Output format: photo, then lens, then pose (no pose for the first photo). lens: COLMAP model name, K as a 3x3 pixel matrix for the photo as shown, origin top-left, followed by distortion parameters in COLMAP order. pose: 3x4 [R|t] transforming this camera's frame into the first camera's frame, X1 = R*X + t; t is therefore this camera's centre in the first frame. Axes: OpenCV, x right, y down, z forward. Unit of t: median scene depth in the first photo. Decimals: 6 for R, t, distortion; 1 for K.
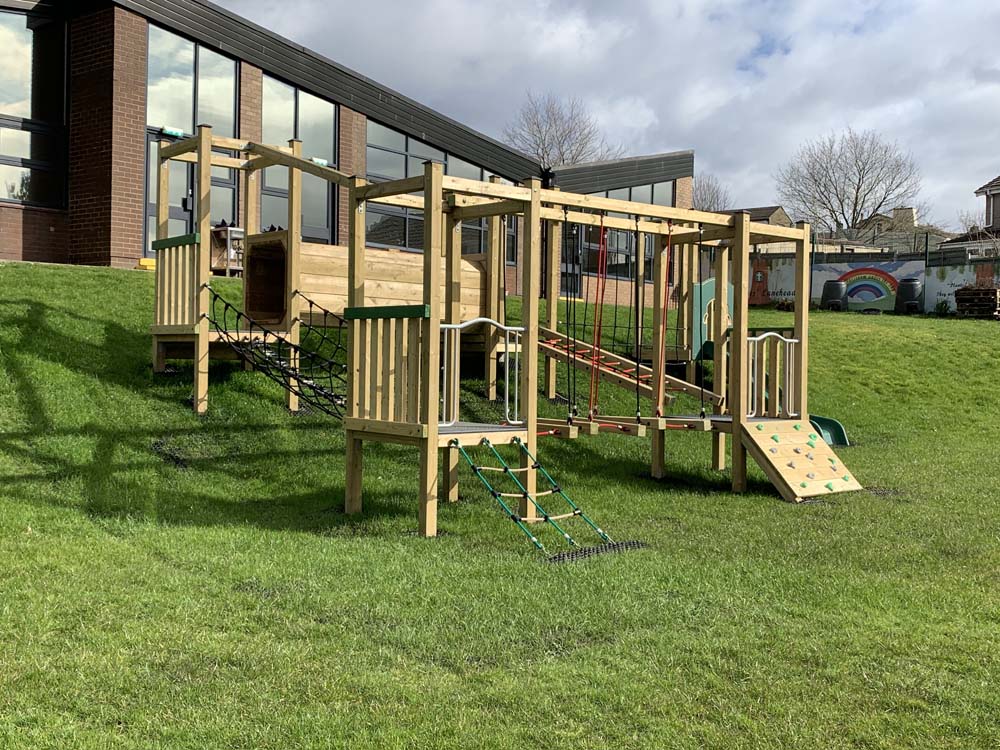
lens RADIAL K [[1088.2, 0, 494.5], [0, 1088.2, 362.2], [0, 0, 1]] dist [0.198055, -0.689879]
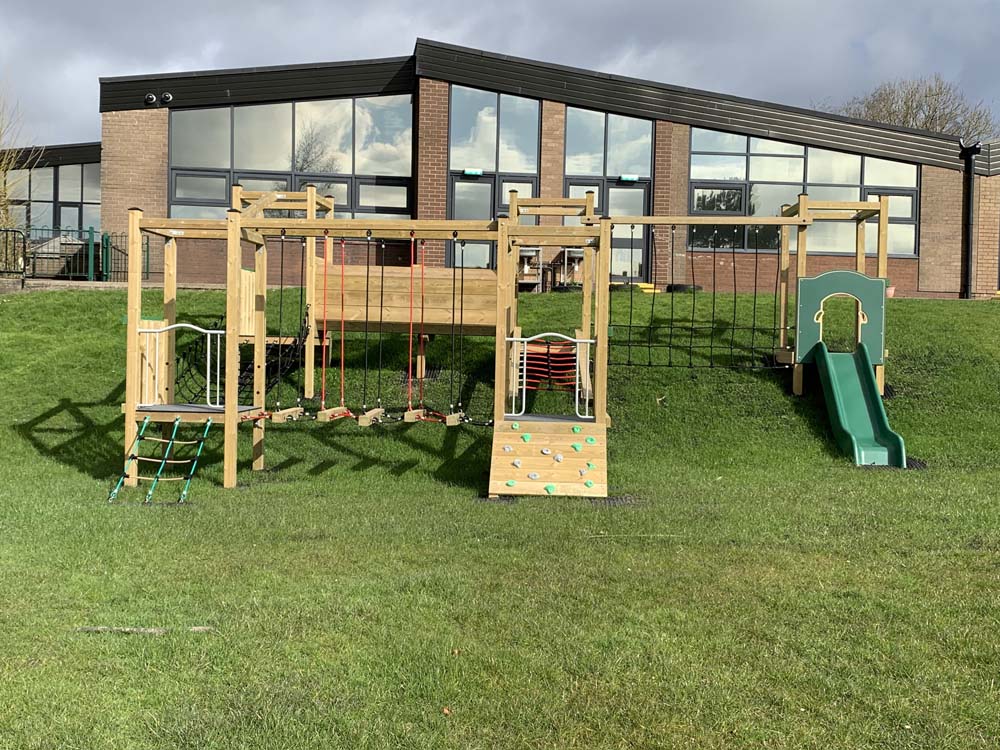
lens RADIAL K [[1088.2, 0, 494.5], [0, 1088.2, 362.2], [0, 0, 1]] dist [0.198055, -0.689879]
pose [[0.704342, 0.008644, -0.709808, 0.764641], [-0.011387, 0.999935, 0.000878, -0.000676], [0.709769, 0.007464, 0.704394, 0.222364]]
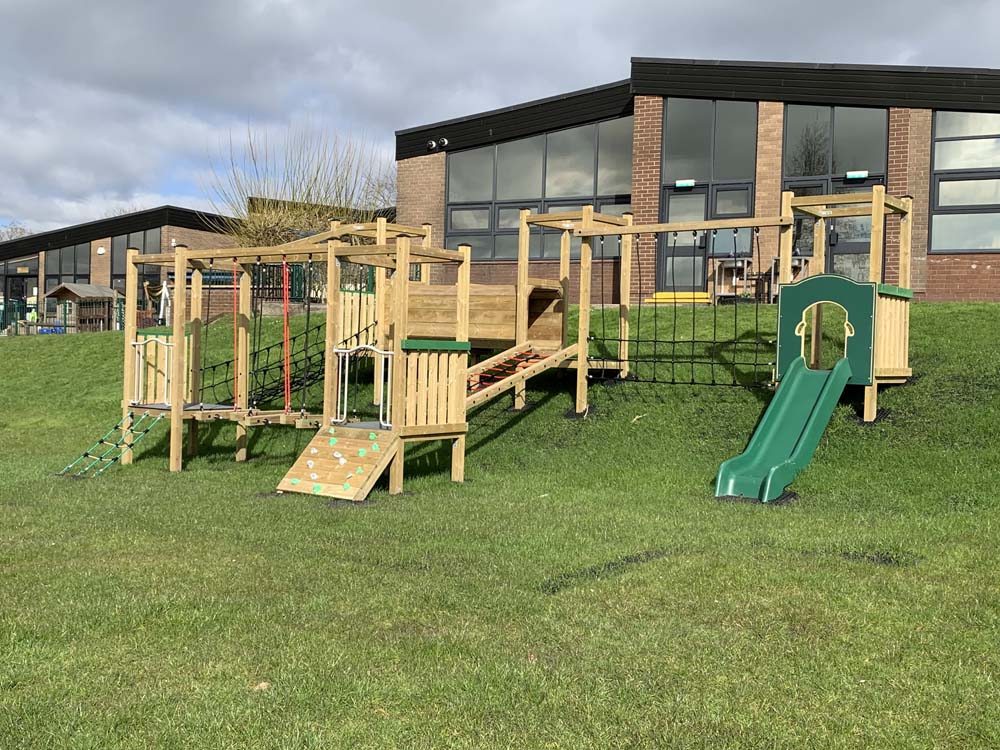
lens RADIAL K [[1088.2, 0, 494.5], [0, 1088.2, 362.2], [0, 0, 1]] dist [0.198055, -0.689879]
pose [[0.182781, 0.000371, -0.983154, 1.093884], [-0.027111, 0.999622, -0.004663, -0.007496], [0.982780, 0.027507, 0.182722, 0.771966]]
